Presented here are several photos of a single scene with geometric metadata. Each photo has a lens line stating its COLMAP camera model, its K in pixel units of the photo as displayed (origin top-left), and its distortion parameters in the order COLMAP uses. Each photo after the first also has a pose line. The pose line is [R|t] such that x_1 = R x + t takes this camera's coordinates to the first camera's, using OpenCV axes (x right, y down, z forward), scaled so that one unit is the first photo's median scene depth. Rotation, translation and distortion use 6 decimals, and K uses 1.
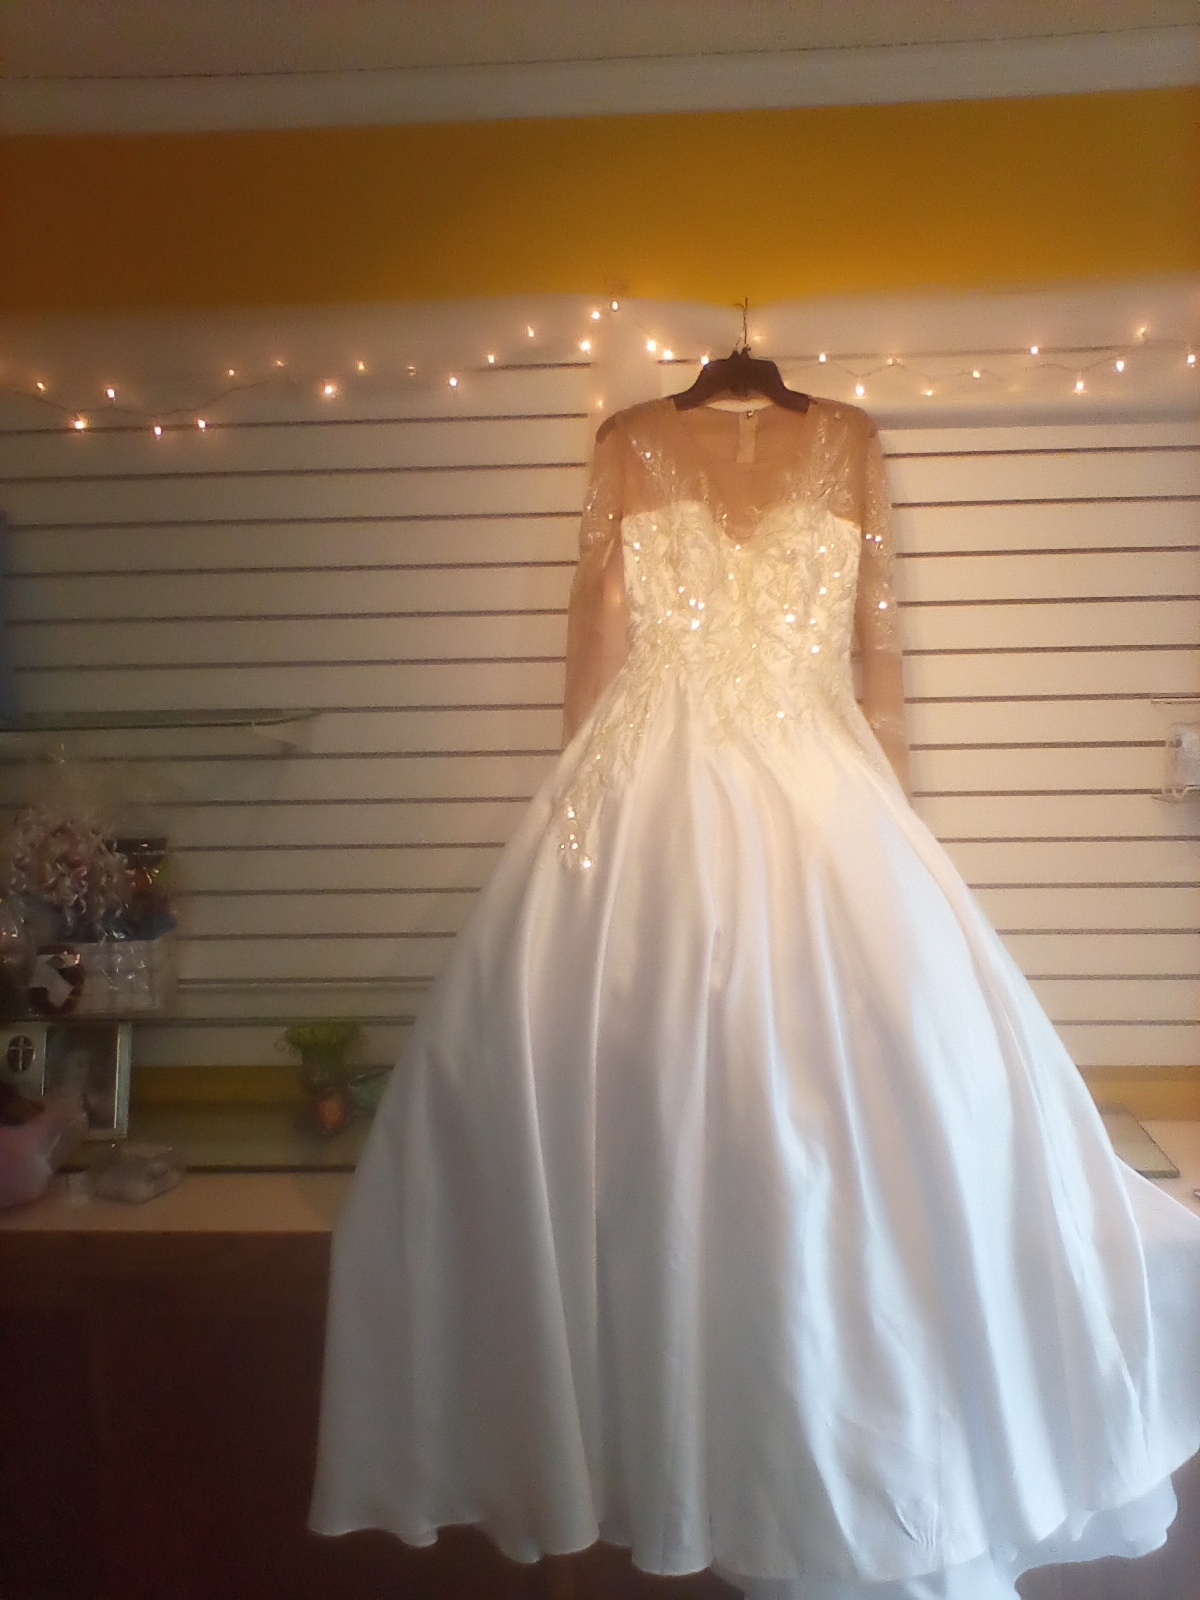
lens RADIAL K [[1482.3, 0, 584.3], [0, 1482.3, 804.7], [0, 0, 1]] dist [0.016931, 0.000000]
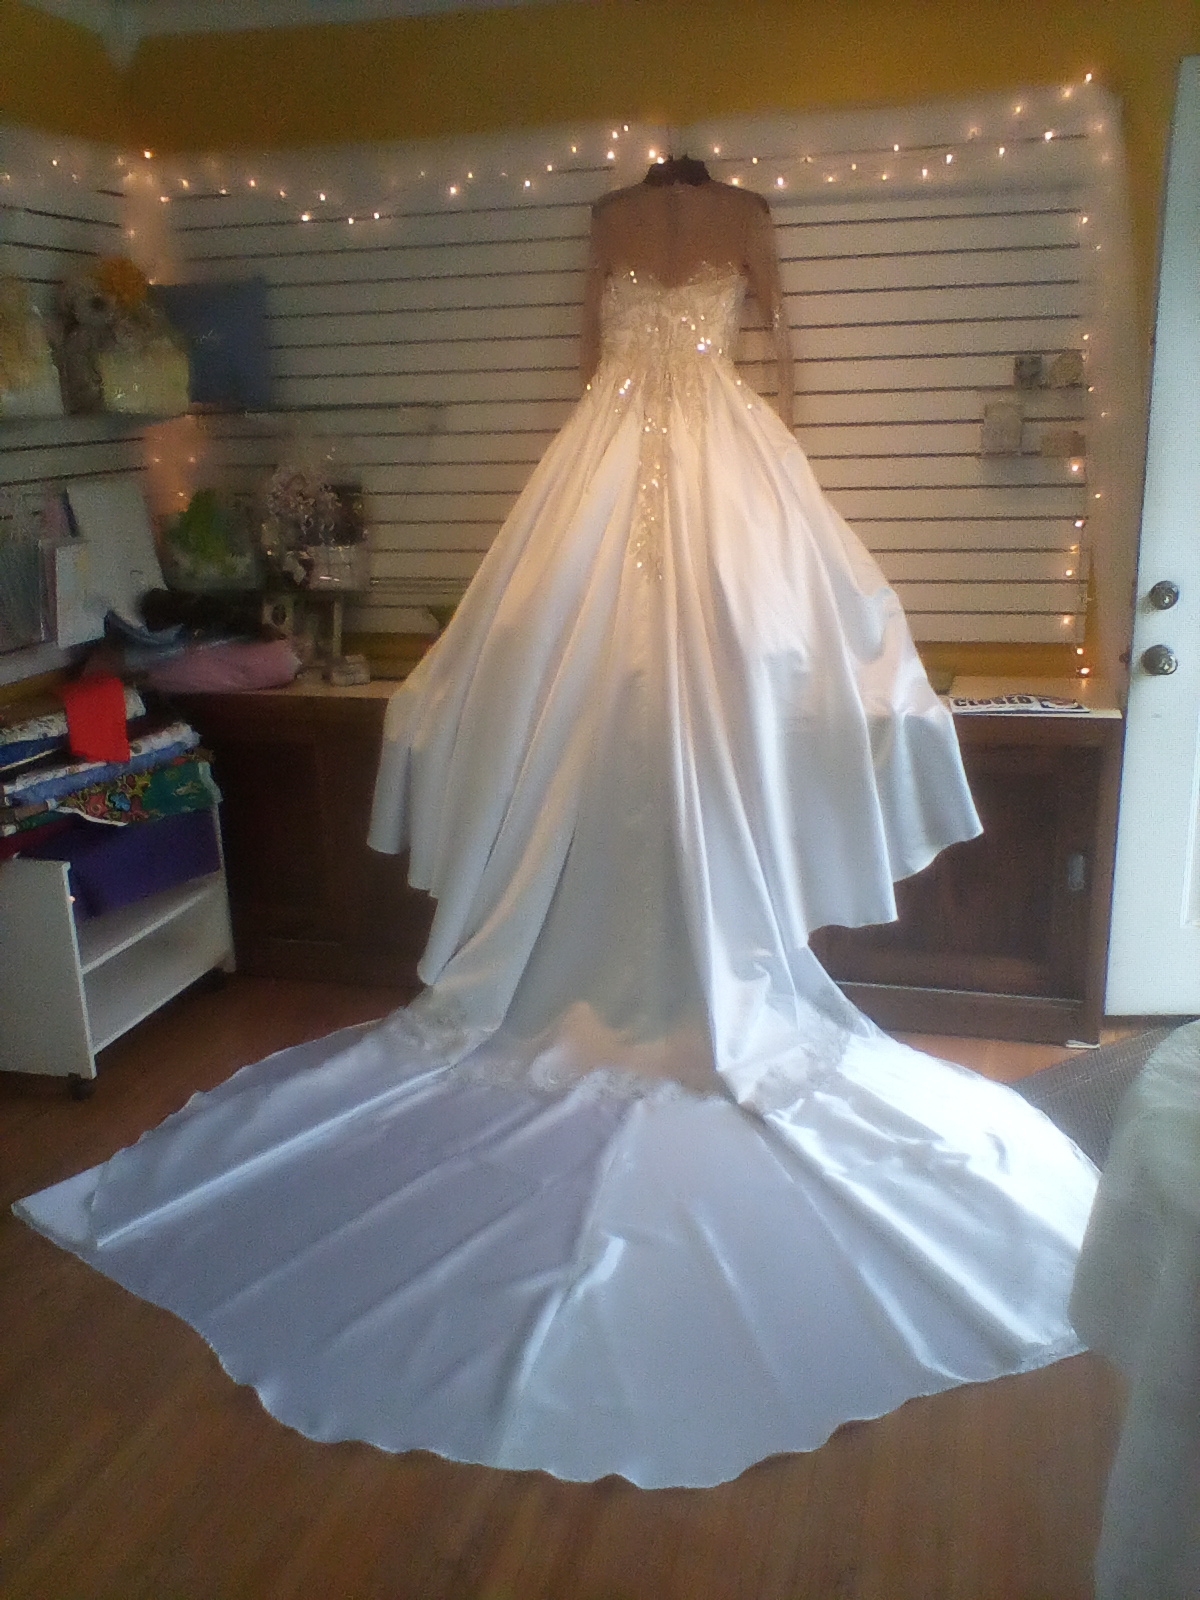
lens RADIAL K [[1482.3, 0, 591.8], [0, 1482.3, 819.3], [0, 0, 1]] dist [0.016931, 0.000000]
pose [[0.974489, 0.057383, -0.216974, 0.359002], [-0.018664, 0.984133, 0.176448, 0.097185], [0.223656, -0.167897, 0.960098, -0.603528]]
